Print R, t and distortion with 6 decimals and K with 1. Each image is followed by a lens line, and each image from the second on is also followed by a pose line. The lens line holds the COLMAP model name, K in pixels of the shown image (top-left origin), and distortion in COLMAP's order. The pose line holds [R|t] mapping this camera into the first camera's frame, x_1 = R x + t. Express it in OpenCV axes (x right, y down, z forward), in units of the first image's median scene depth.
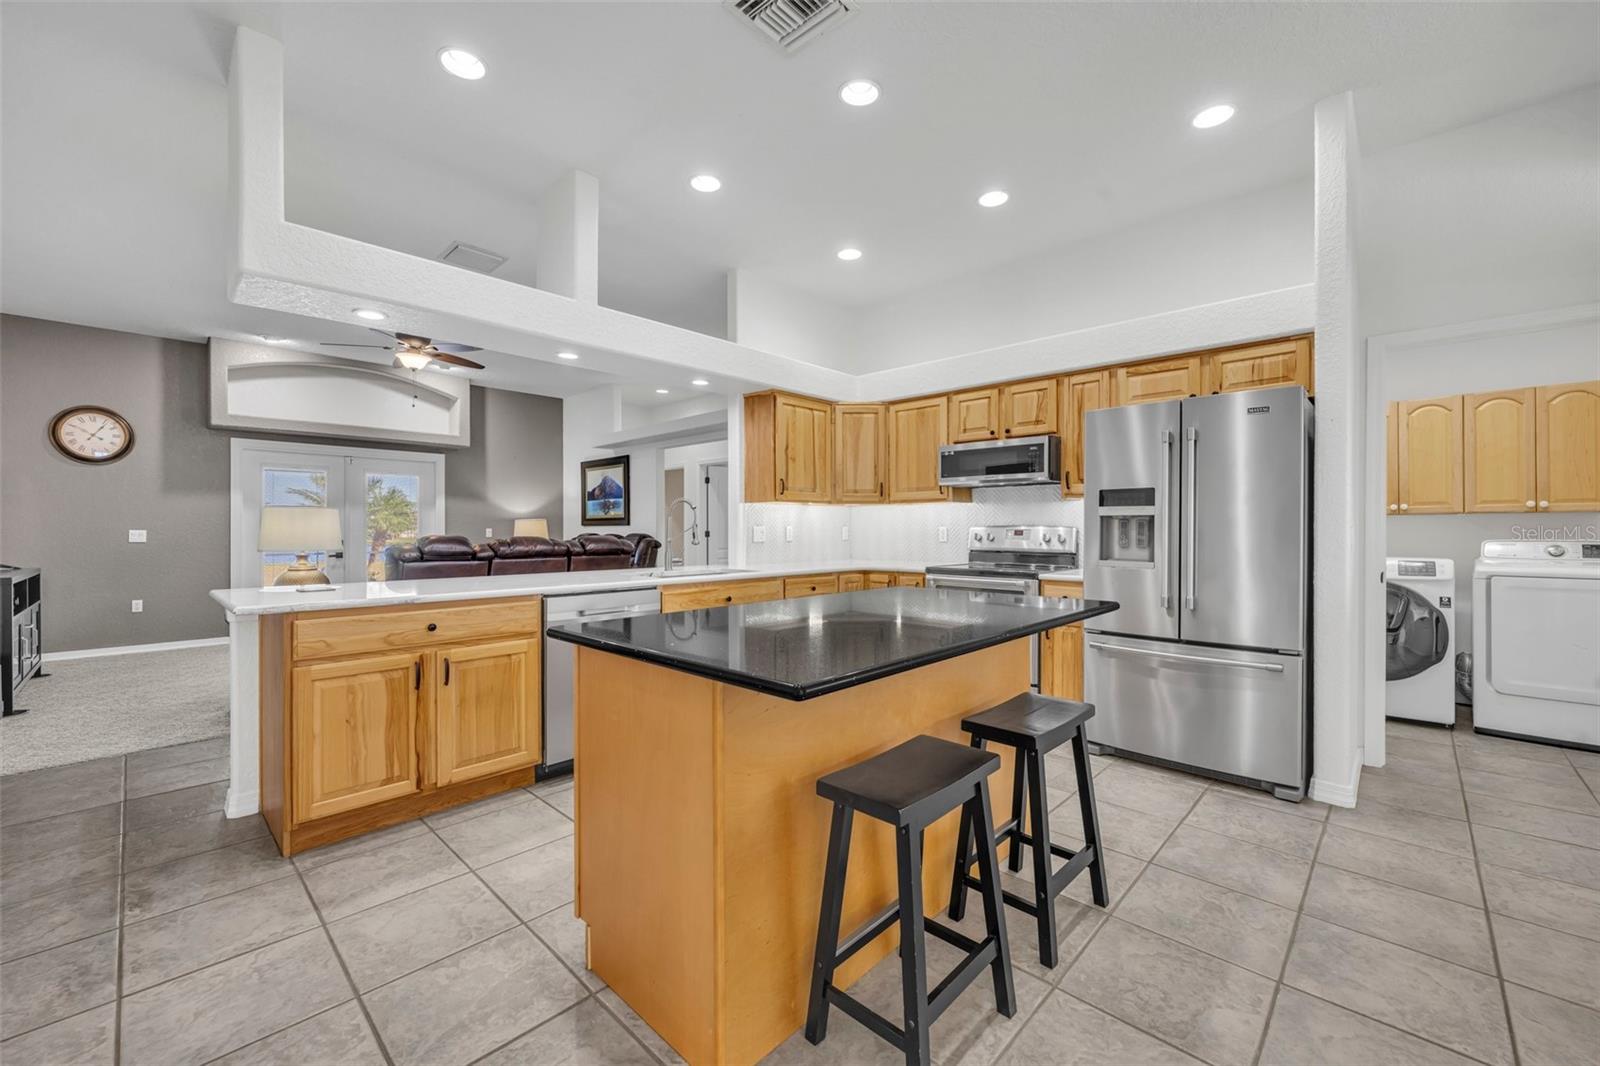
lens RADIAL K [[643.8, 0, 792.9], [0, 643.8, 536.2], [0, 0, 1]] dist [-0.006990, 0.001116]
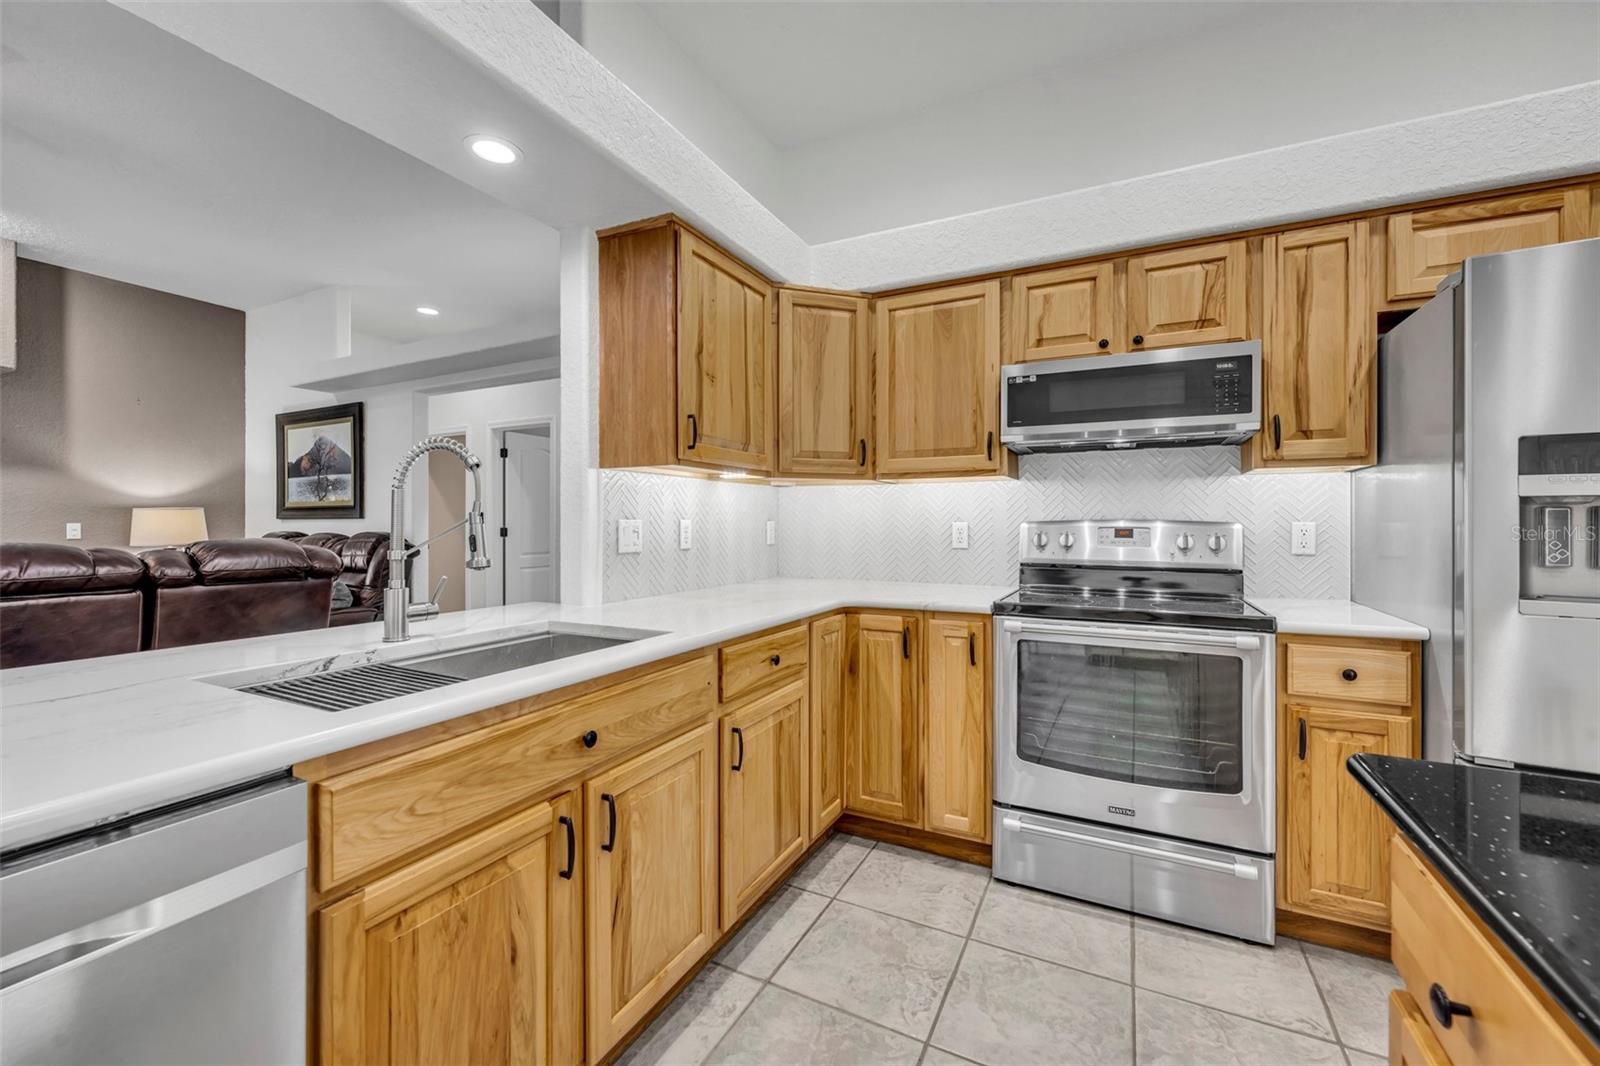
lens RADIAL K [[643.8, 0, 799.9], [0, 643.8, 522.9], [0, 0, 1]] dist [-0.006990, 0.001116]
pose [[0.953930, 0.004841, 0.299991, -0.079078], [0.000295, 0.999854, -0.017071, -0.005051], [-0.300030, 0.016373, 0.953789, 0.541448]]
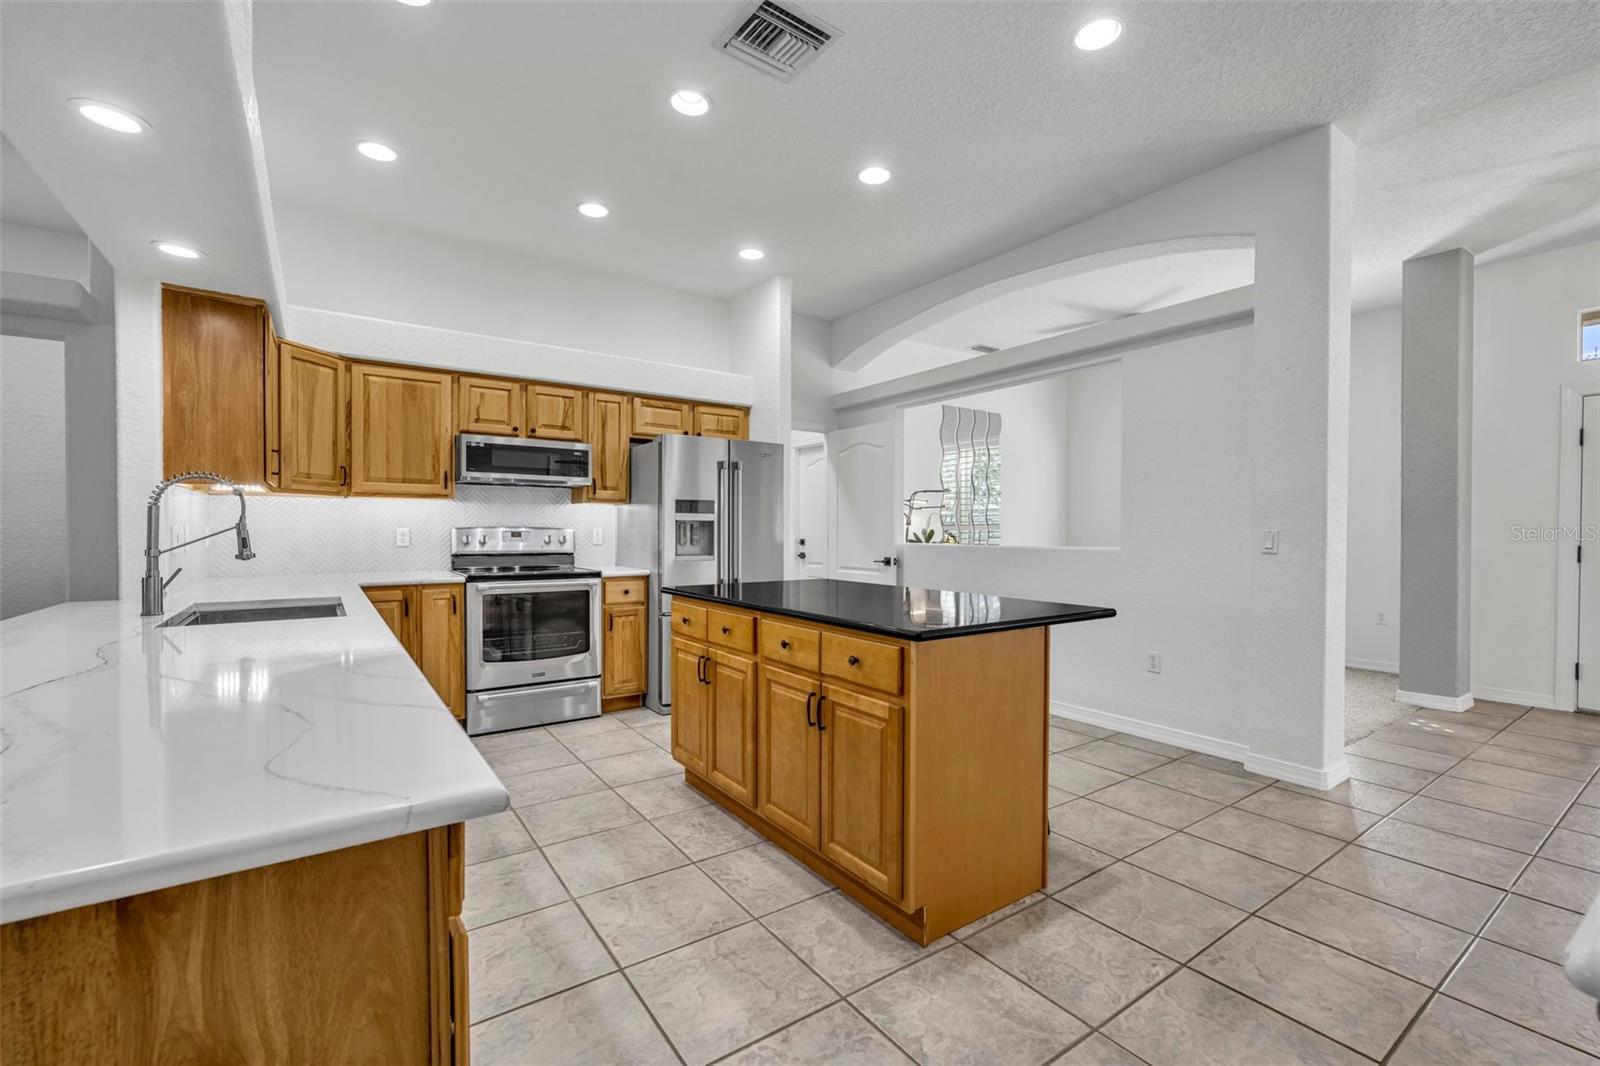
lens RADIAL K [[681.2, 0, 804.4], [0, 681.2, 535.7], [0, 0, 1]] dist [0.005963, -0.002370]
pose [[0.181311, -0.004972, 0.983413, -0.561434], [0.012890, 0.999913, 0.002679, -0.001613], [-0.983341, 0.012191, 0.181359, 0.380398]]
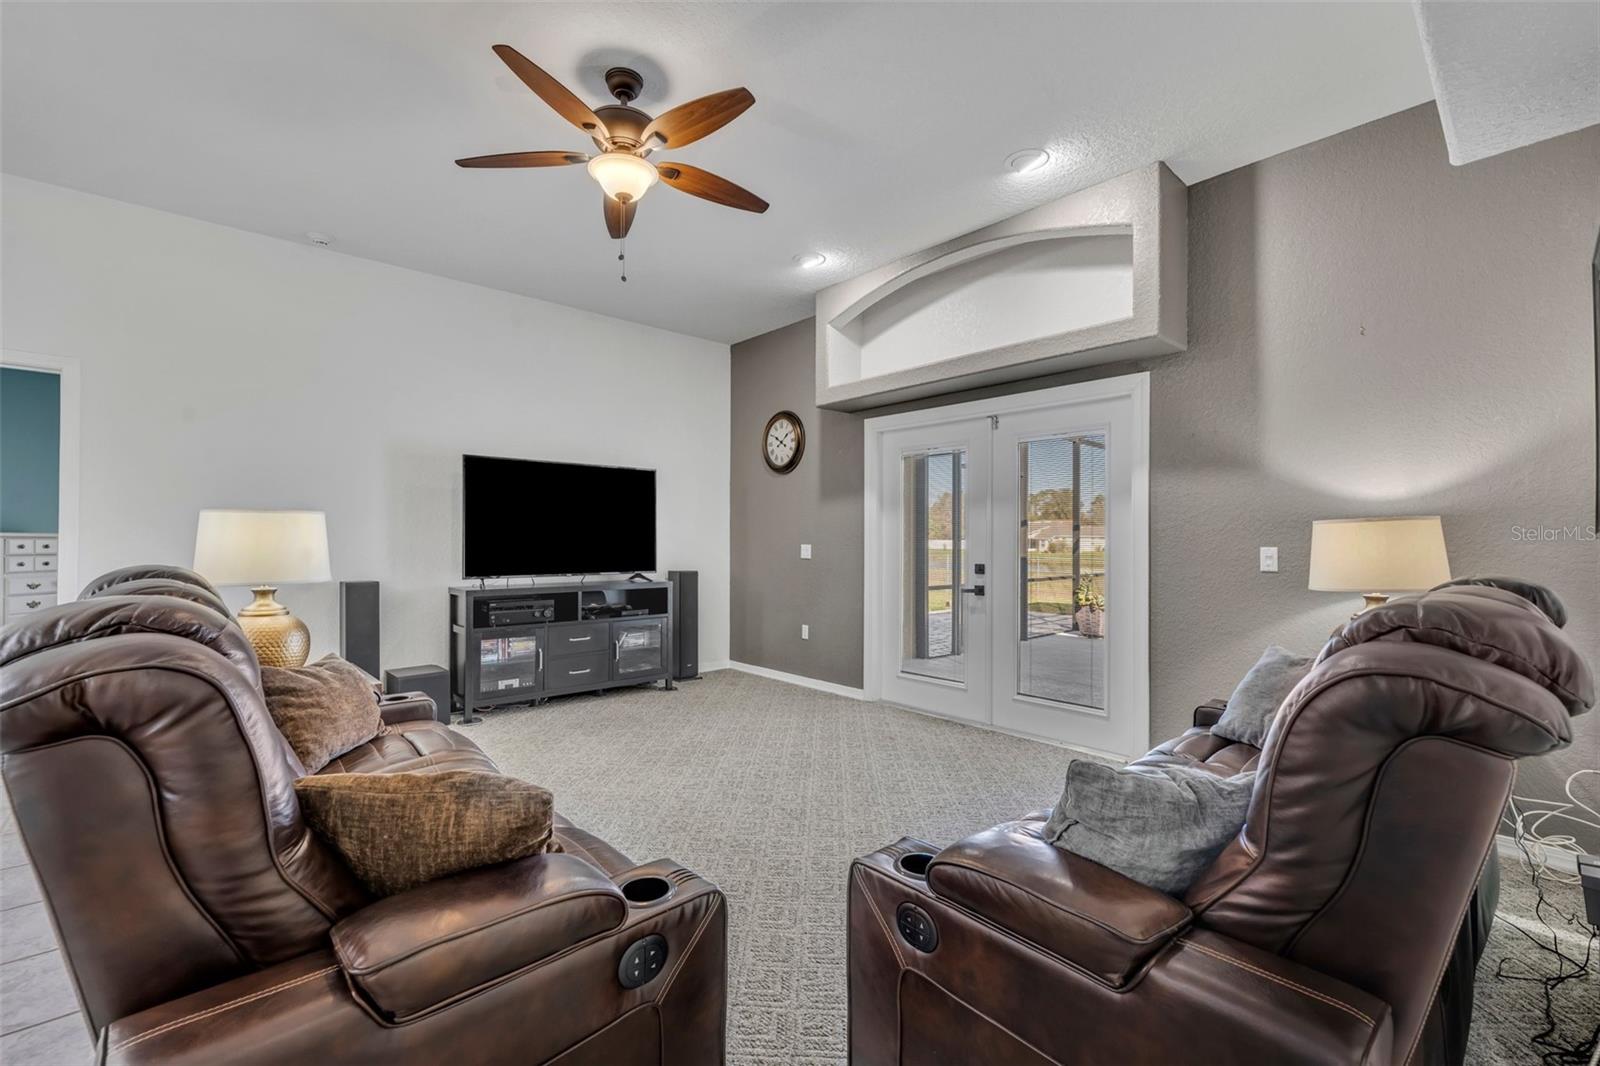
lens RADIAL K [[681.2, 0, 823.5], [0, 681.2, 544.3], [0, 0, 1]] dist [0.005963, -0.002370]
pose [[-0.033977, 0.006155, -0.999404, -0.140997], [-0.013234, 0.999891, 0.006608, -0.022401], [0.999335, 0.013451, -0.033891, 1.423280]]
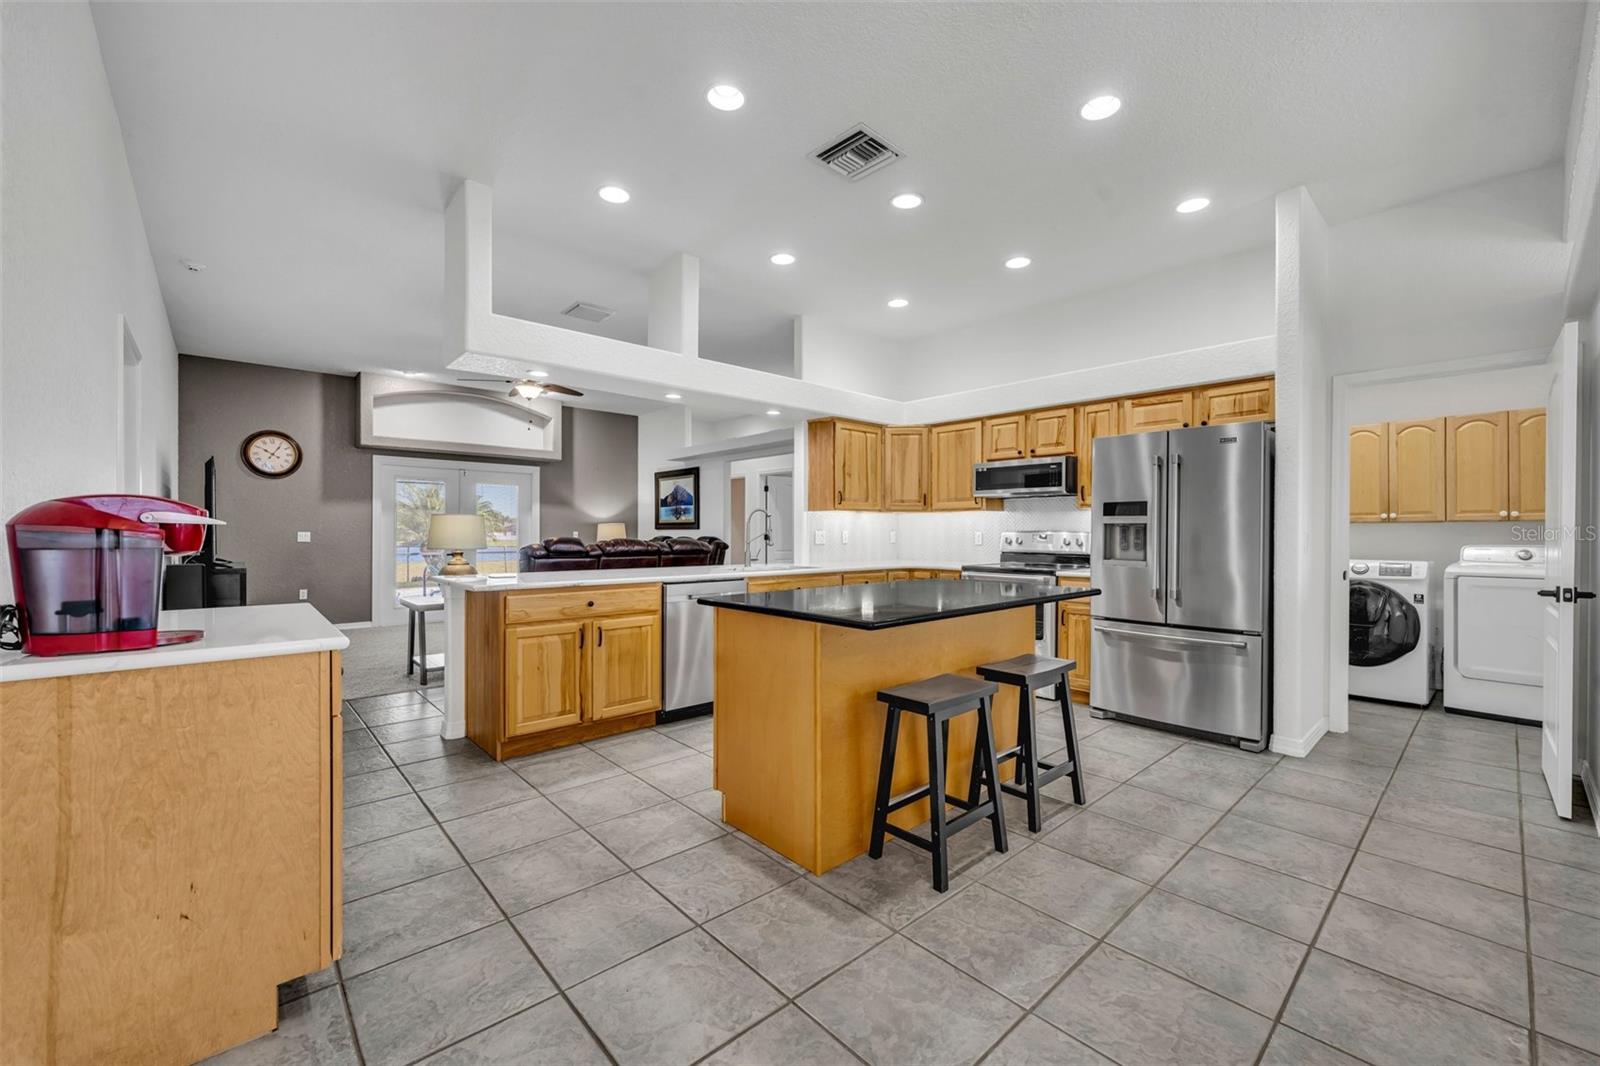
lens RADIAL K [[643.8, 0, 790.7], [0, 643.8, 542.7], [0, 0, 1]] dist [-0.006990, 0.001116]
pose [[0.997297, 0.004947, -0.073313, -0.020239], [-0.004685, 0.999982, 0.003751, 0.002414], [0.073330, -0.003397, 0.997302, -0.195761]]
